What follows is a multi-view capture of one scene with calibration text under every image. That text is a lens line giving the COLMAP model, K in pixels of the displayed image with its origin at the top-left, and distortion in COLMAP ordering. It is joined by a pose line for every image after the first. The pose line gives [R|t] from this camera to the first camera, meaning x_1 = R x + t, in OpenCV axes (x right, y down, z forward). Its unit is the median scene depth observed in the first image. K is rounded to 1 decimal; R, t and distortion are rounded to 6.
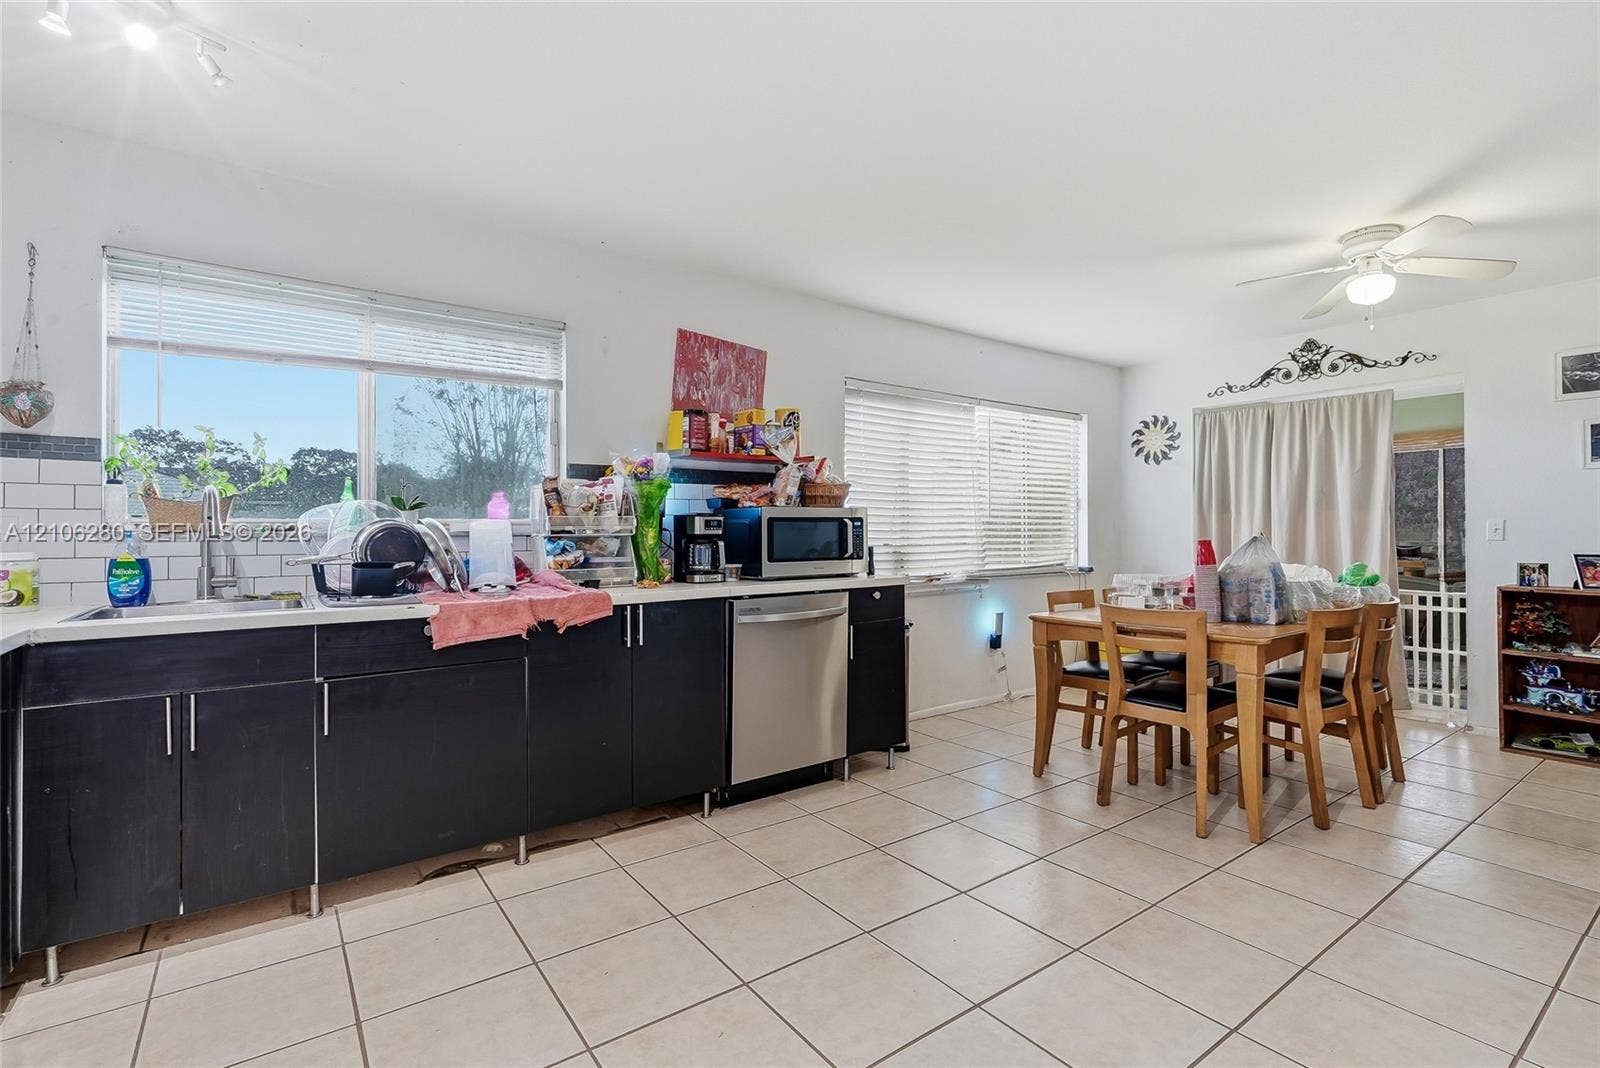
lens RADIAL K [[735.4, 0, 805.2], [0, 735.4, 530.4], [0, 0, 1]] dist [-0.000794, -0.001164]
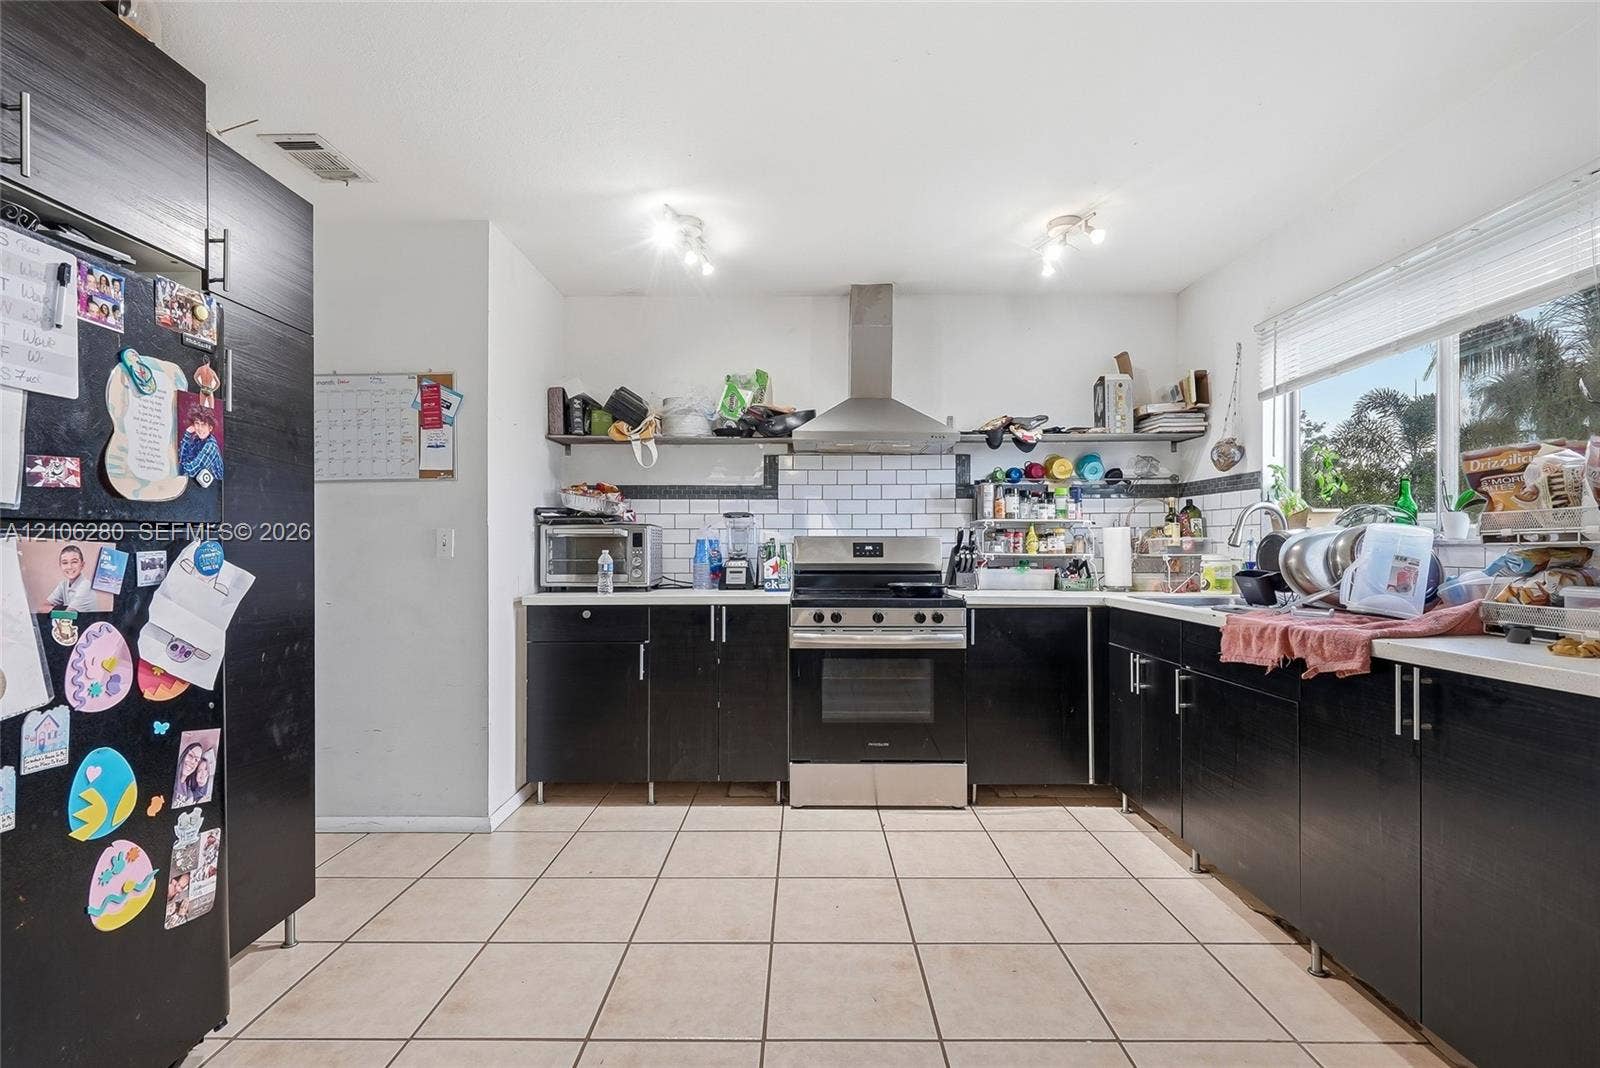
lens RADIAL K [[724.8, 0, 797.4], [0, 724.8, 540.2], [0, 0, 1]] dist [0.000591, -0.000741]
pose [[-0.597245, -0.003885, -0.802049, 0.374525], [0.004471, 0.999957, -0.008173, 0.004216], [0.802046, -0.008467, -0.597202, 0.704653]]
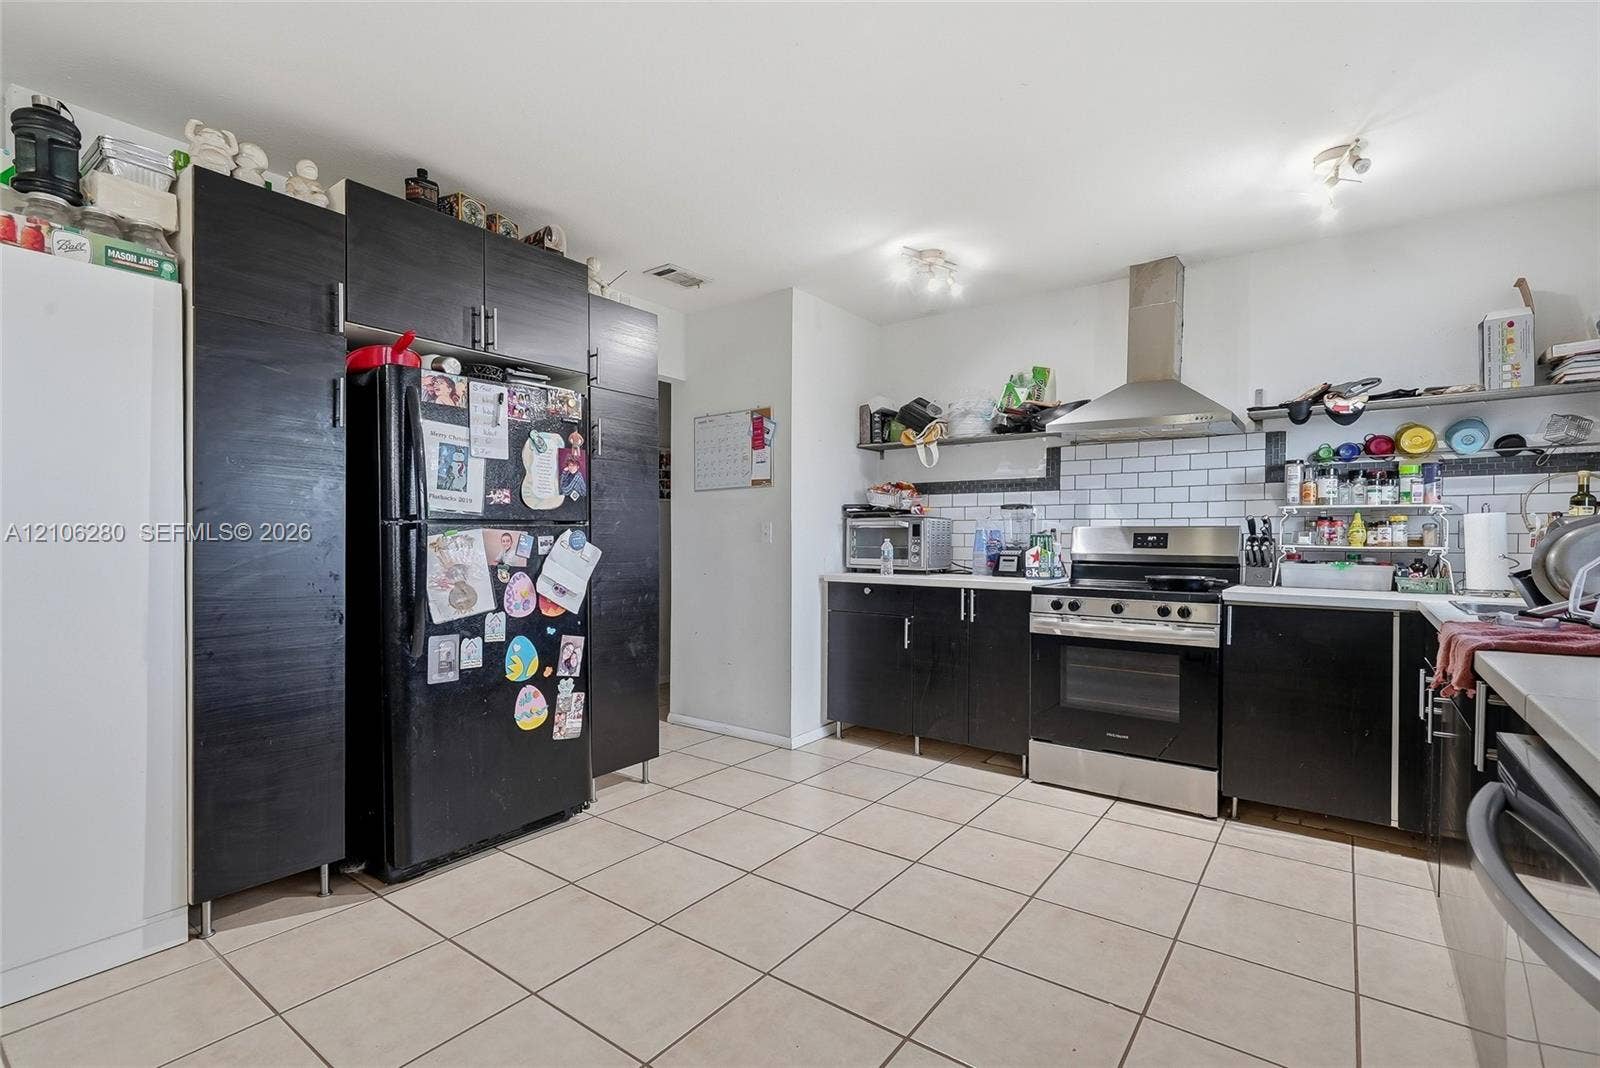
lens RADIAL K [[725.8, 0, 798.1], [0, 725.8, 544.7], [0, 0, 1]] dist [0.001433, -0.001350]
pose [[-0.956282, 0.001853, -0.292442, 0.239225], [-0.000849, 0.999958, 0.009113, 0.007202], [0.292446, 0.008962, -0.956240, 0.968746]]
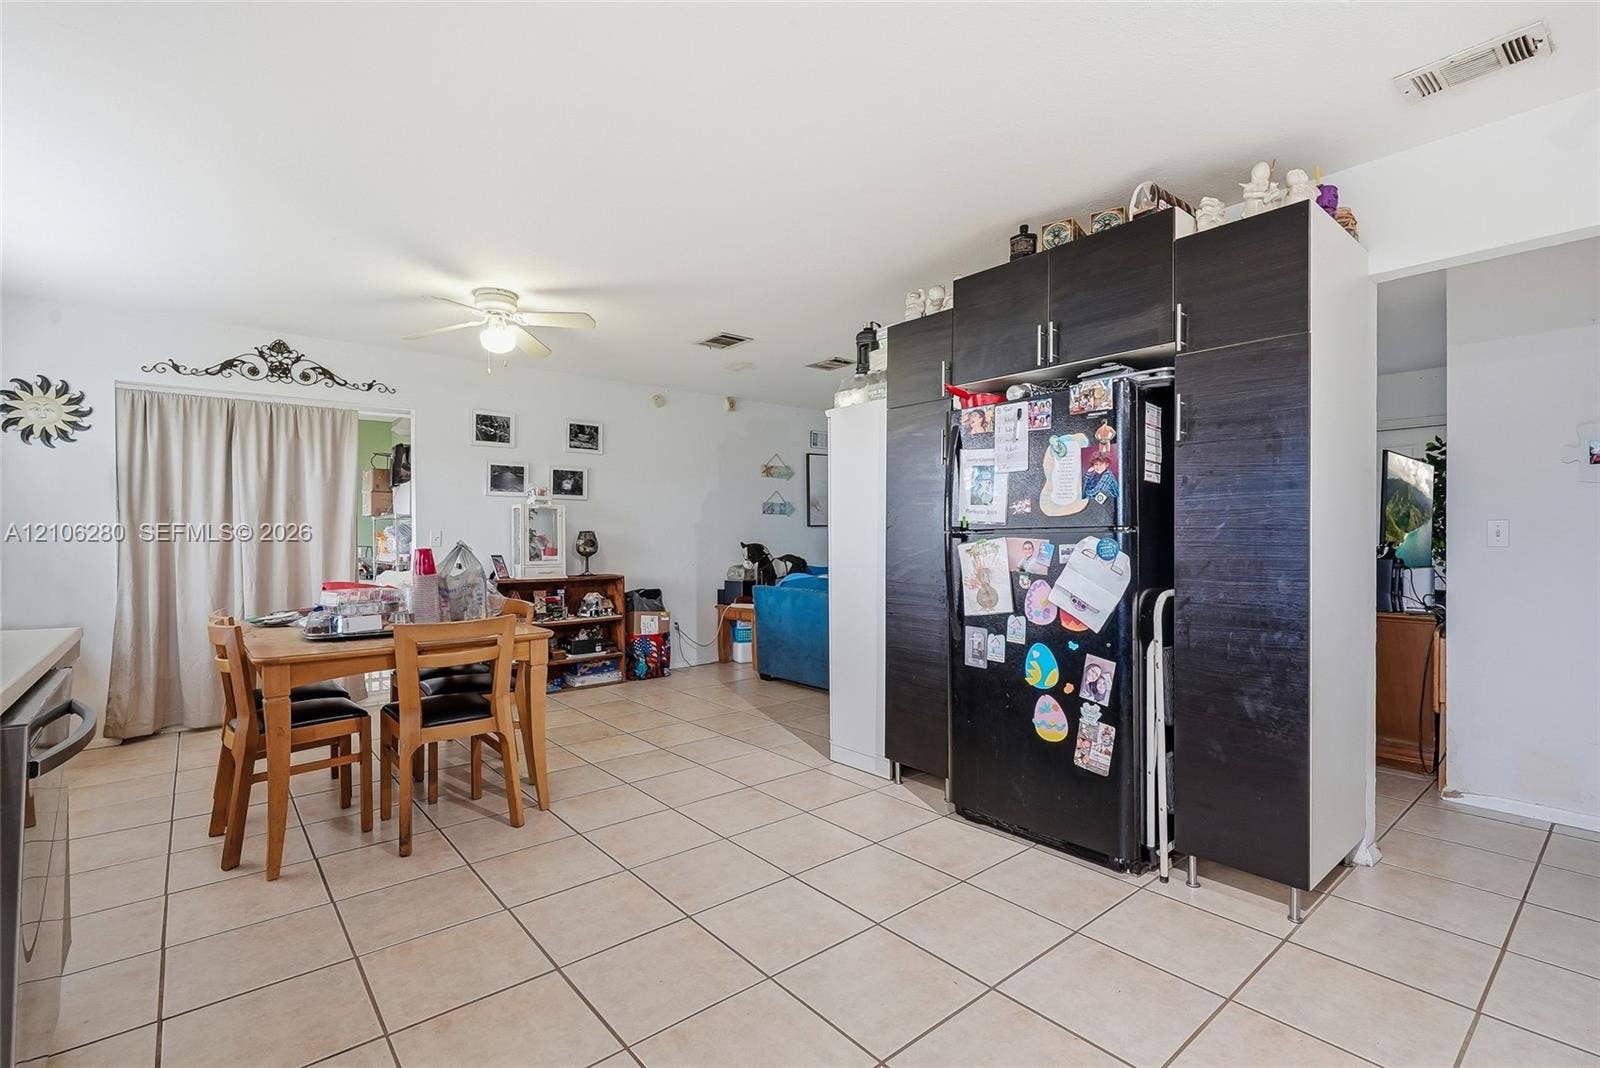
lens RADIAL K [[735.4, 0, 805.2], [0, 735.4, 530.4], [0, 0, 1]] dist [-0.000794, -0.001164]
pose [[-0.072899, 0.006972, 0.997315, -0.415740], [0.002239, 0.999974, -0.006827, -0.003618], [-0.997337, 0.001736, -0.072912, 0.492422]]
